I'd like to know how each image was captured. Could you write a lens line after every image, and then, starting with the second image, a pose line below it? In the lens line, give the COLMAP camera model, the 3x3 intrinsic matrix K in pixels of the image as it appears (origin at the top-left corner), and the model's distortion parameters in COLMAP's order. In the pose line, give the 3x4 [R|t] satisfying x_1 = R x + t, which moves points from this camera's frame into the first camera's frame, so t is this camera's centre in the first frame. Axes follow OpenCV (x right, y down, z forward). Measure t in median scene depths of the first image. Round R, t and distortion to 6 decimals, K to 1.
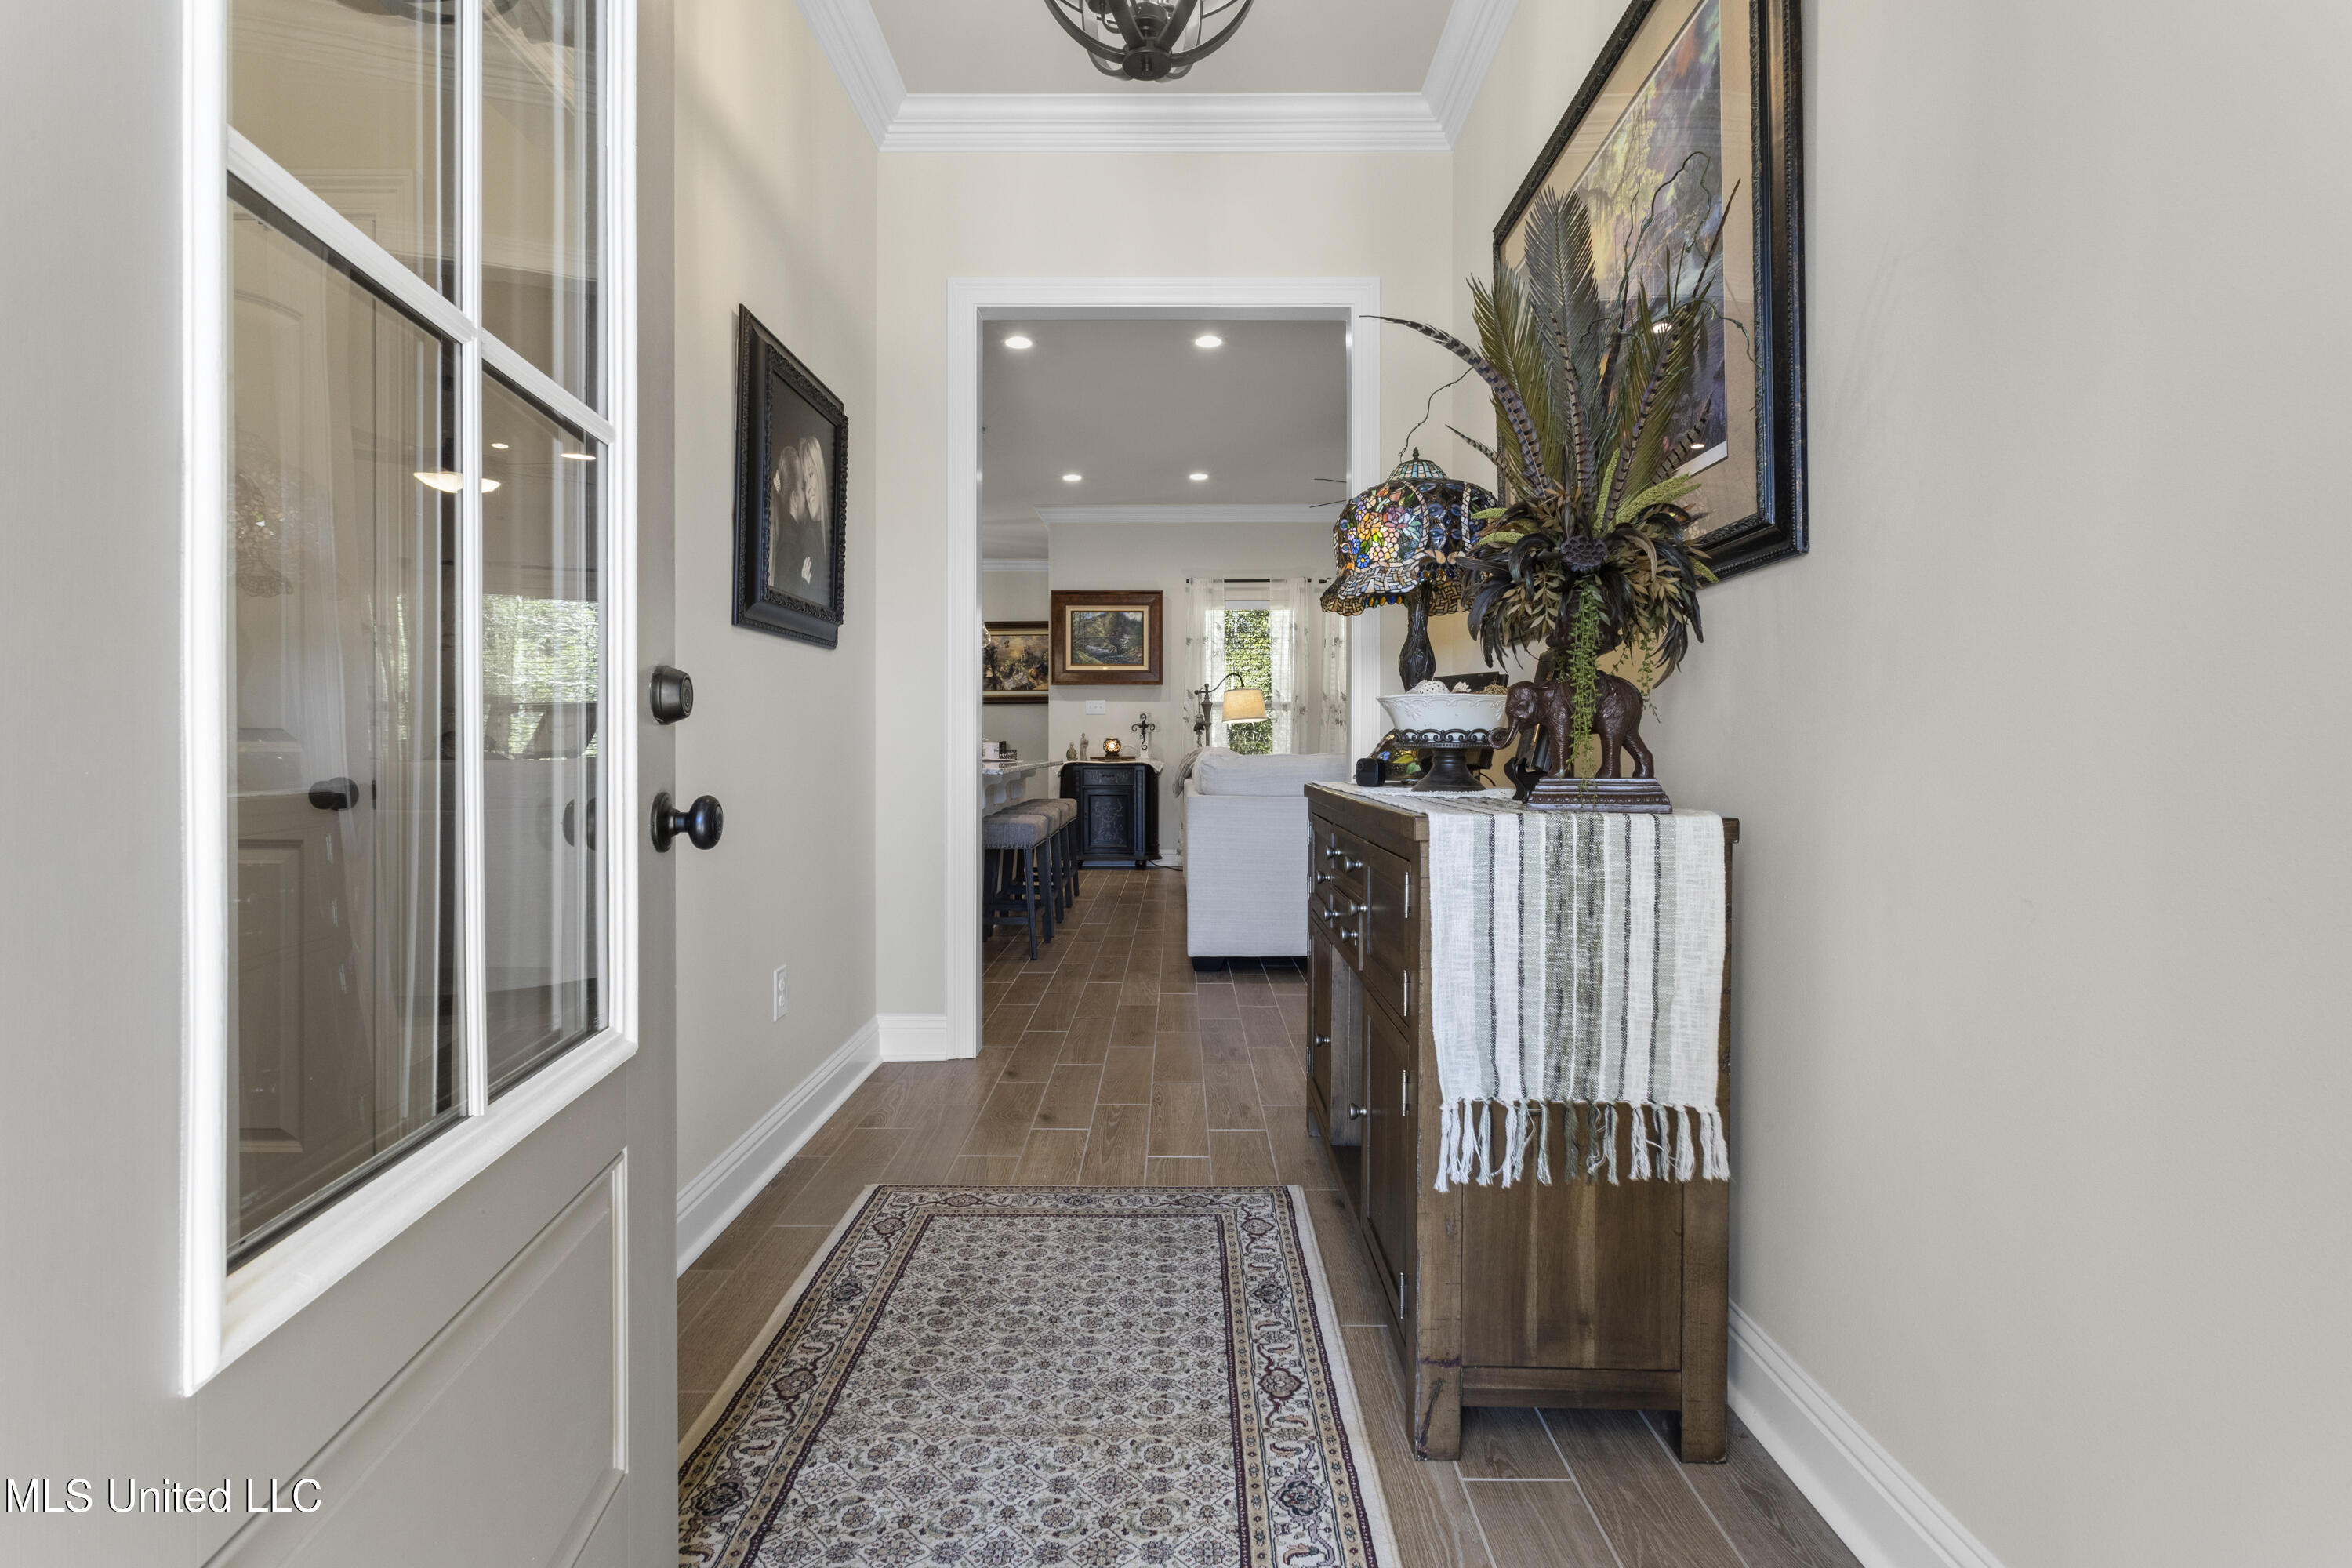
lens RADIAL K [[1113.8, 0, 1166.5], [0, 1113.8, 758.9], [0, 0, 1]] dist [0.001989, 0.002438]
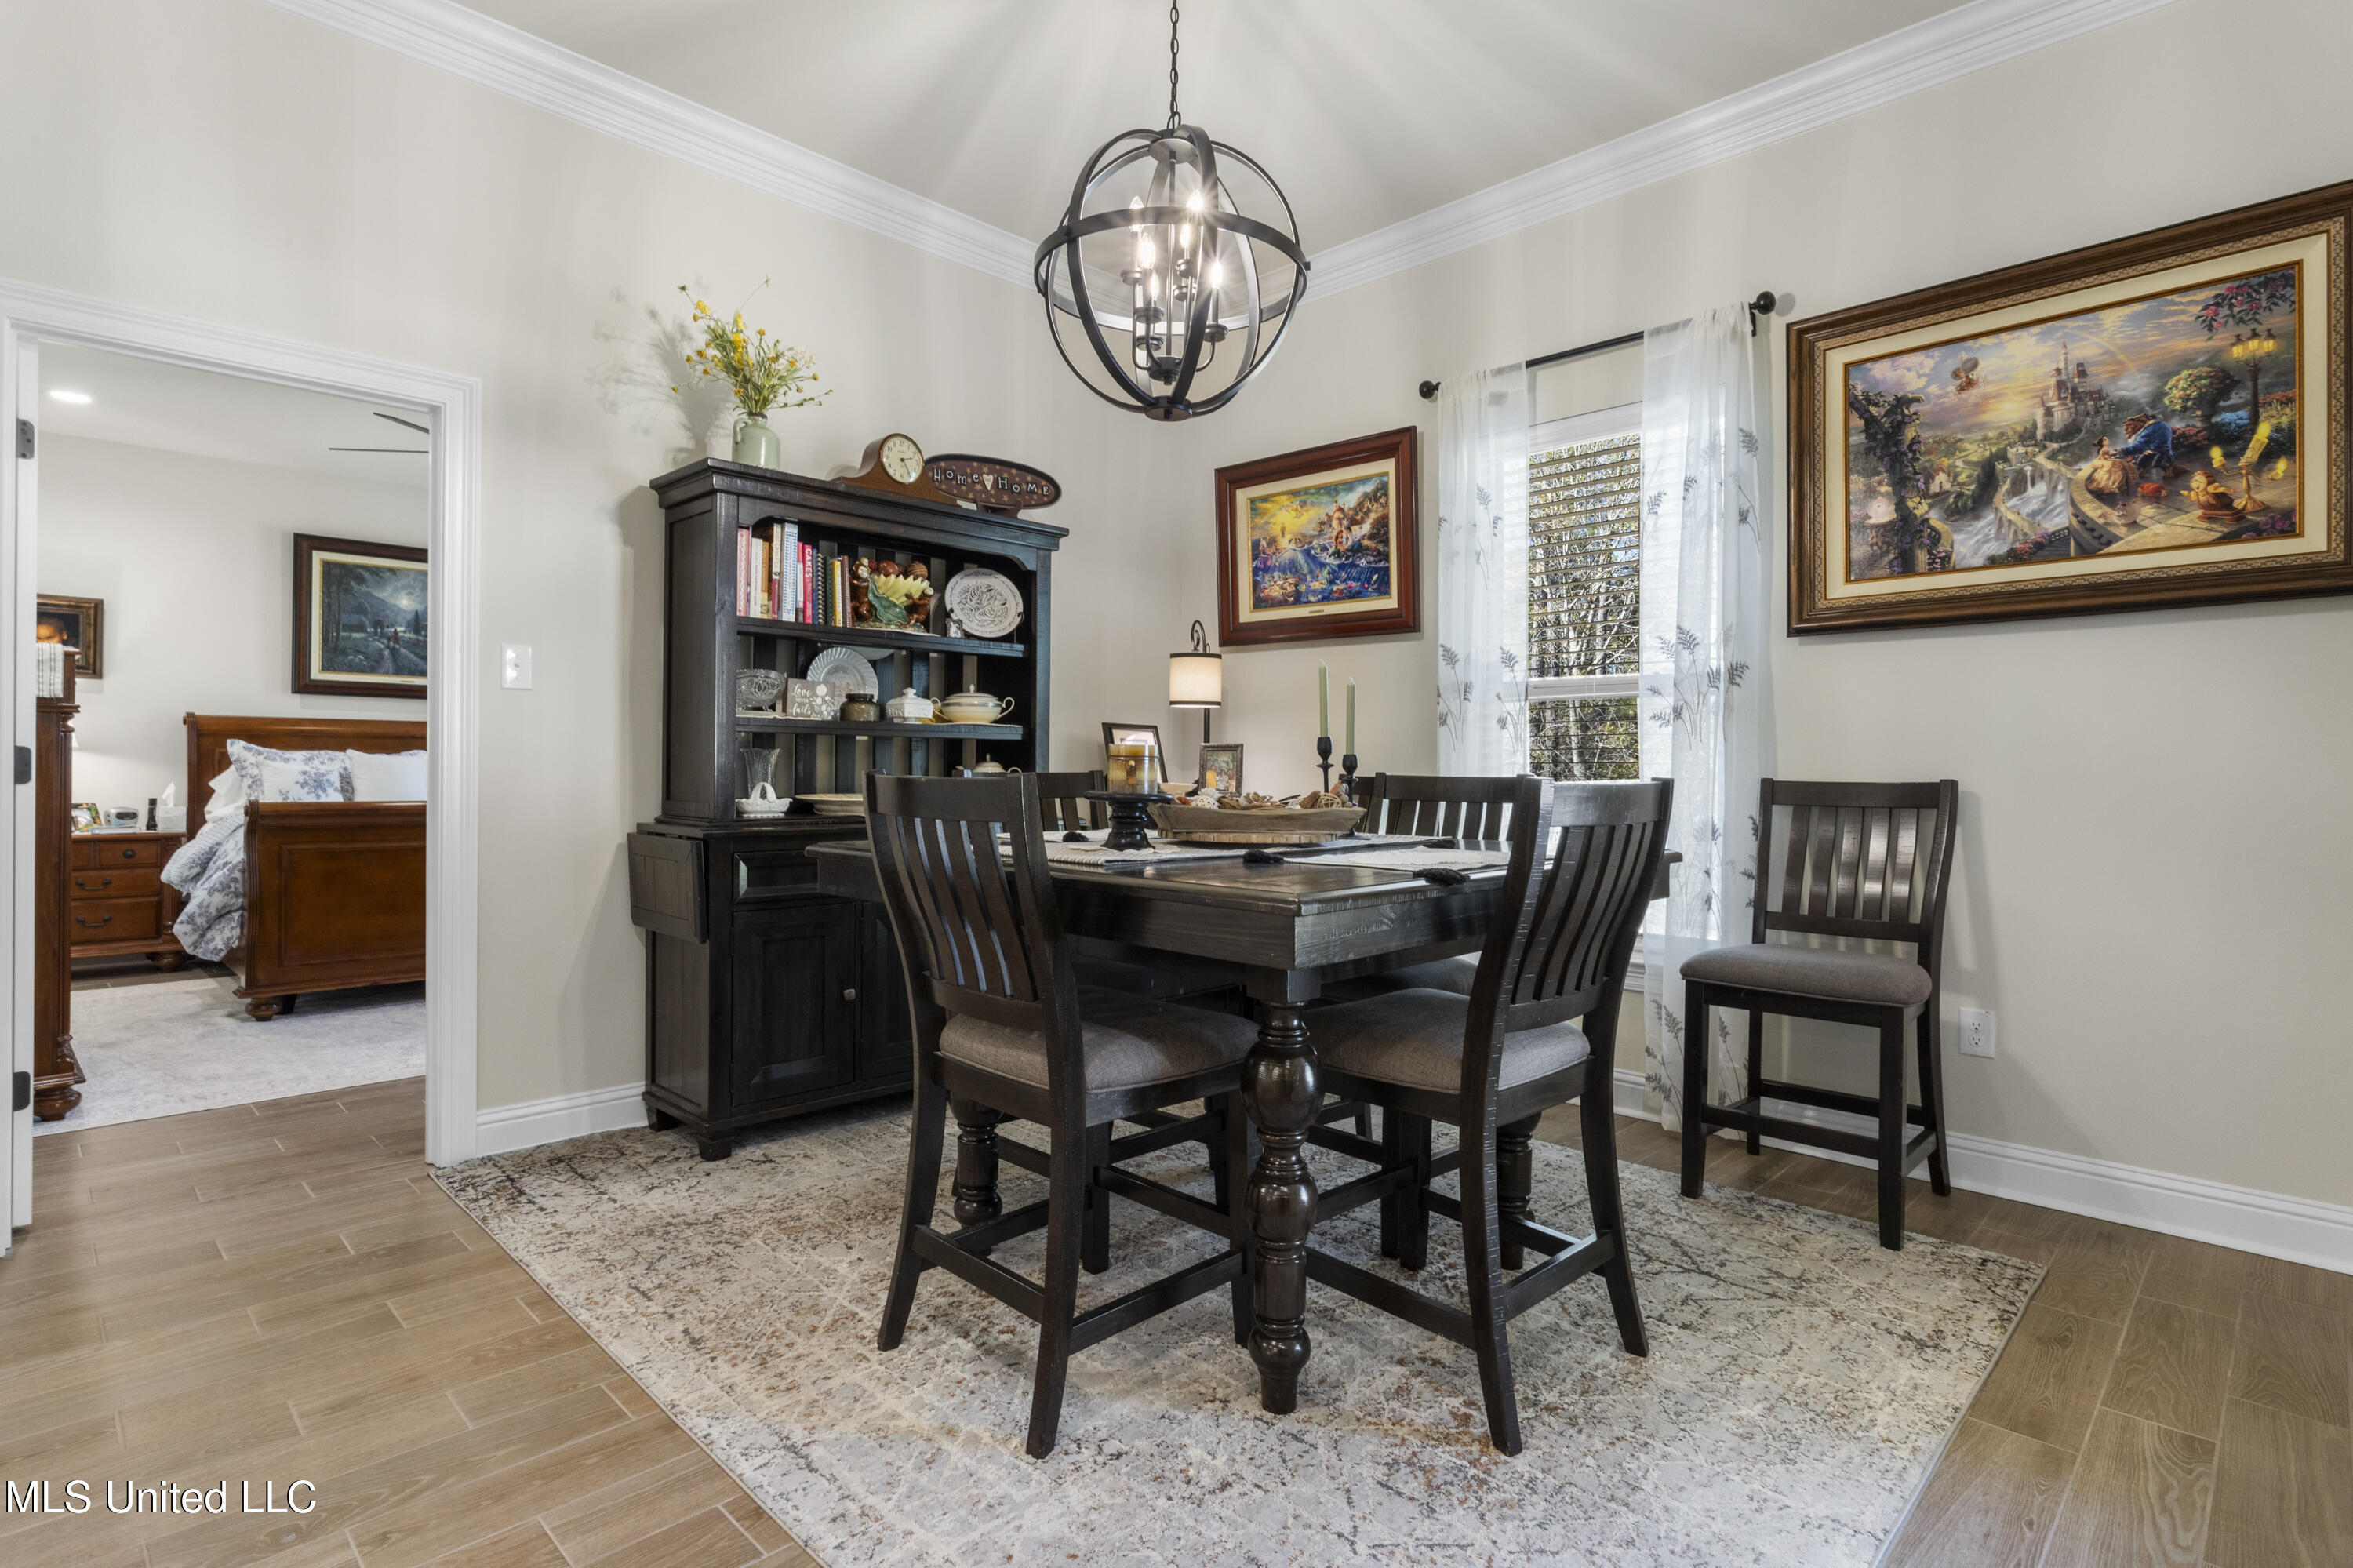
lens RADIAL K [[1157.8, 0, 1177.6], [0, 1157.8, 766.4], [0, 0, 1]] dist [-0.010239, 0.007012]
pose [[0.720414, 0.006530, -0.693514, -0.120536], [-0.015356, 0.999861, -0.006537, -0.019144], [0.693375, 0.015359, 0.720414, 0.914209]]
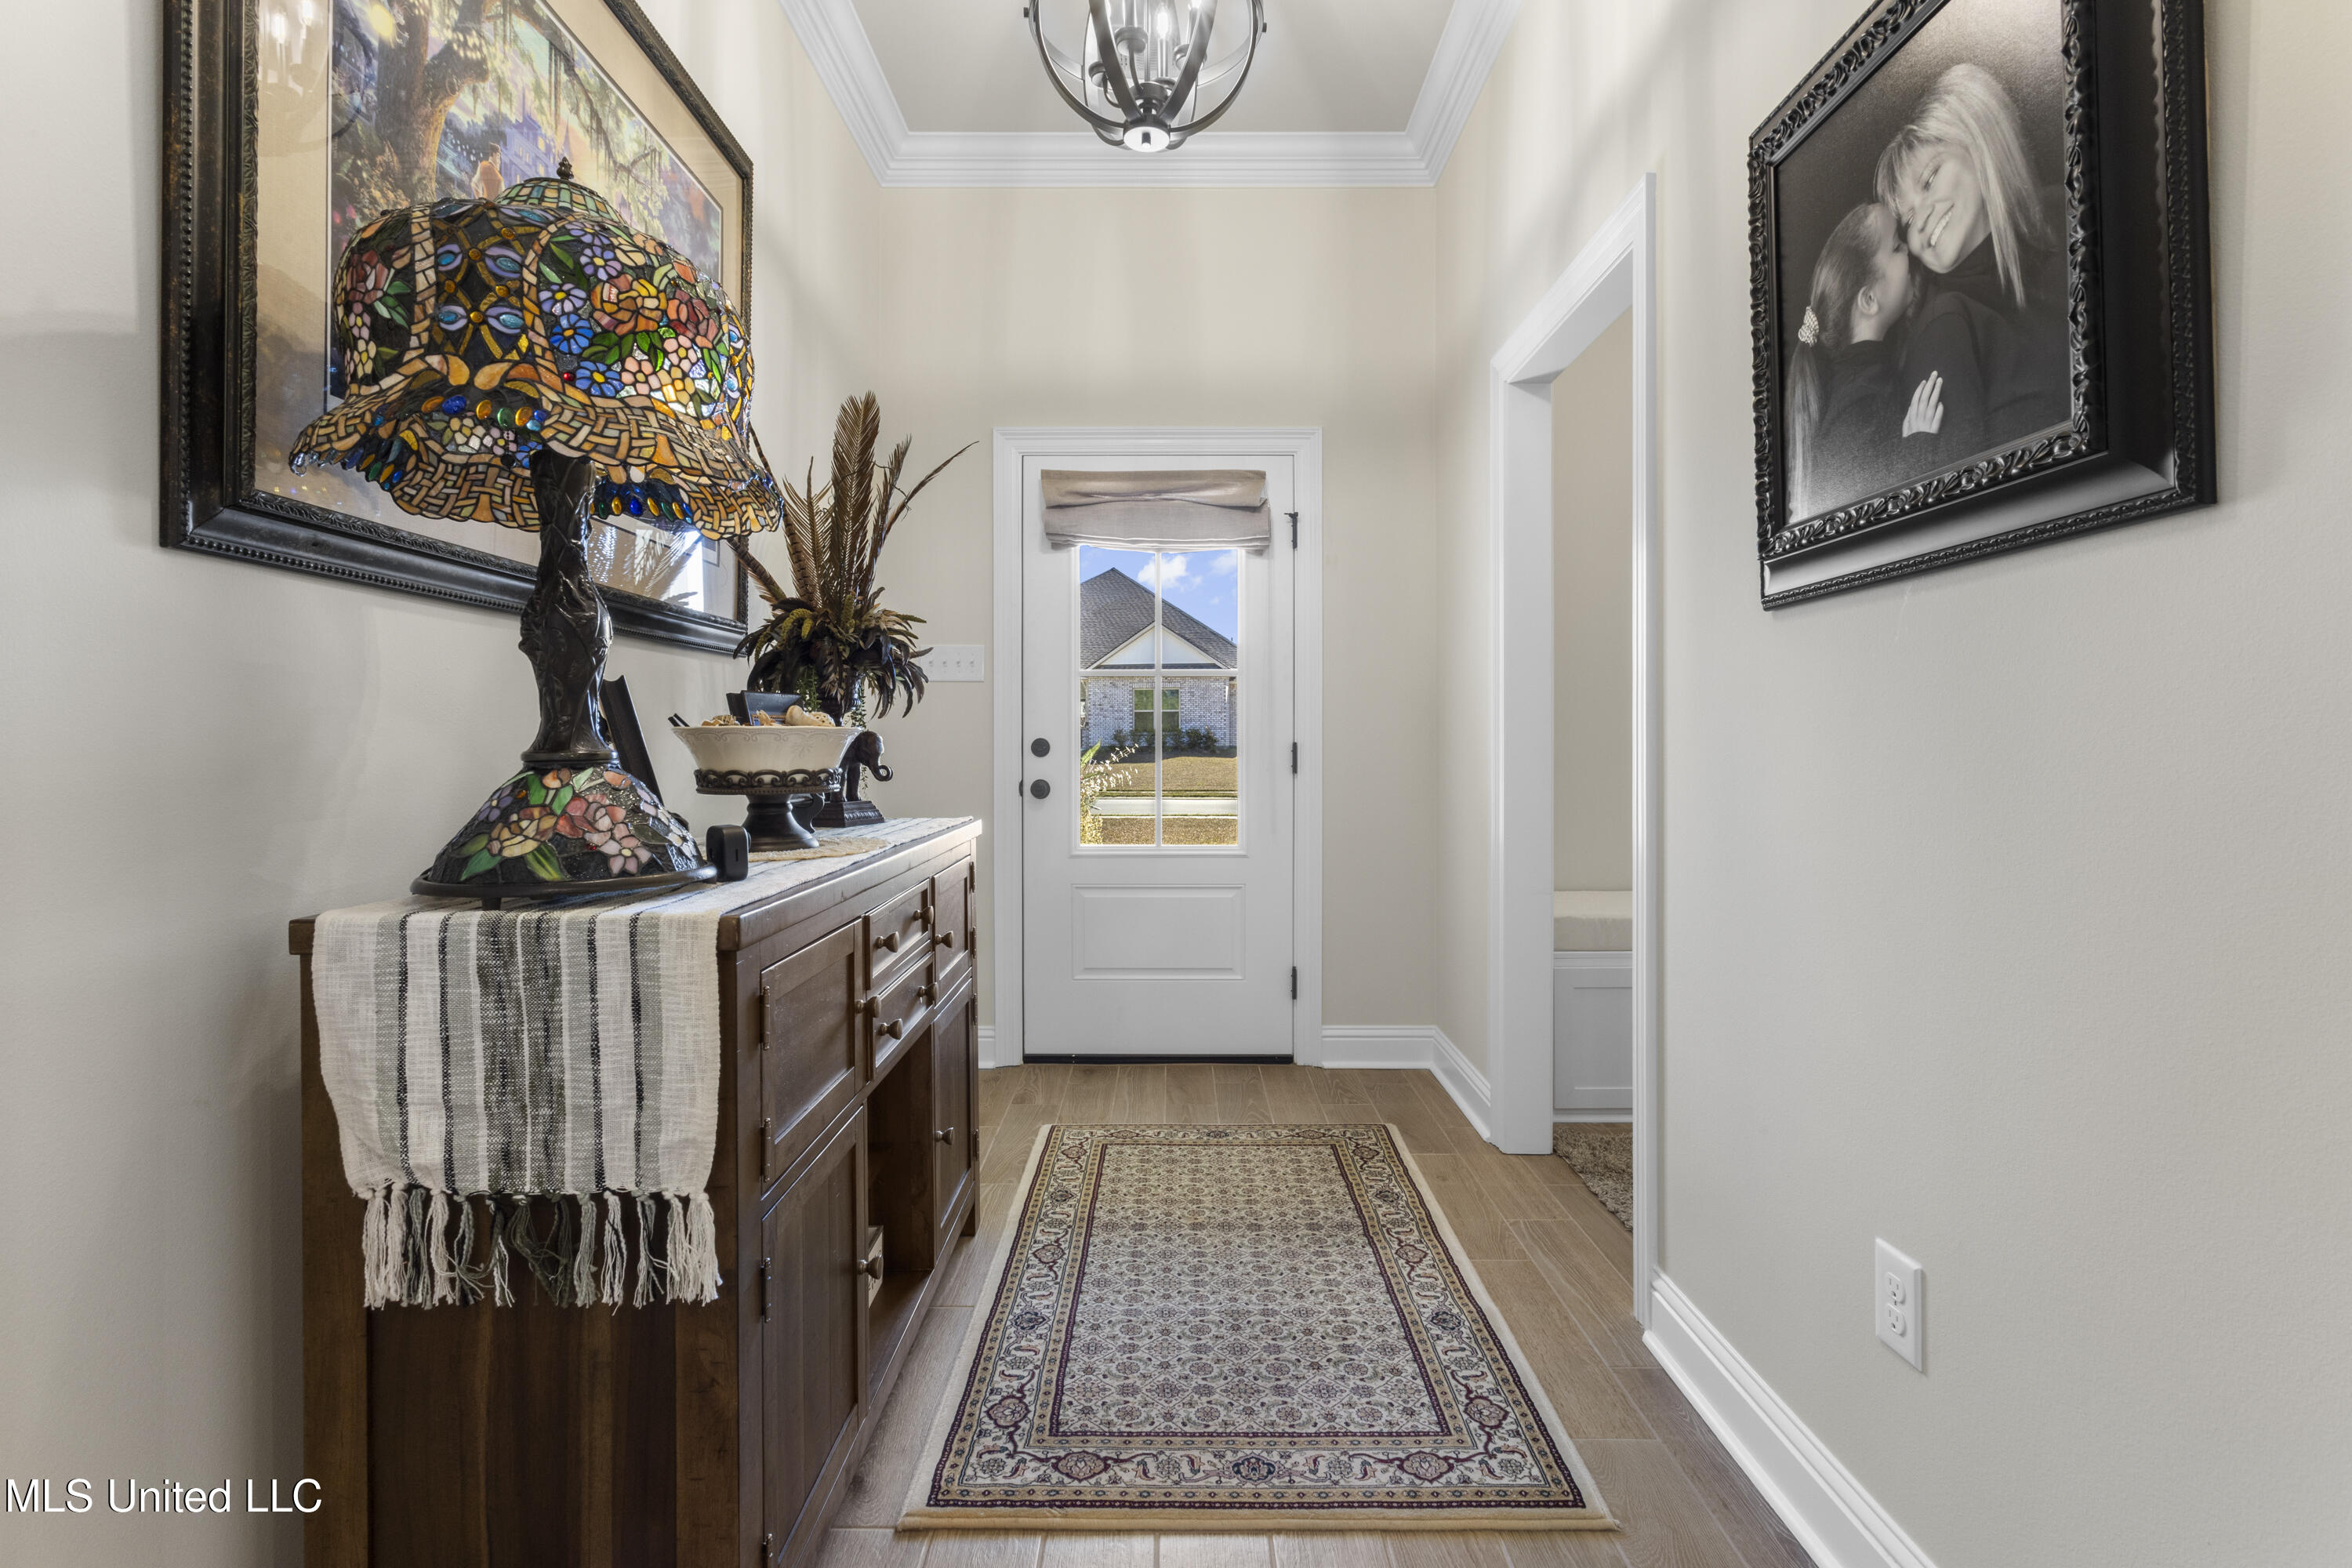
lens RADIAL K [[1113.8, 0, 1168.0], [0, 1113.8, 746.7], [0, 0, 1]] dist [0.001989, 0.002438]
pose [[-0.999962, 0.003359, -0.008096, -0.006041], [0.003231, 0.999871, 0.015763, -0.013185], [0.008148, 0.015736, -0.999843, 0.435185]]
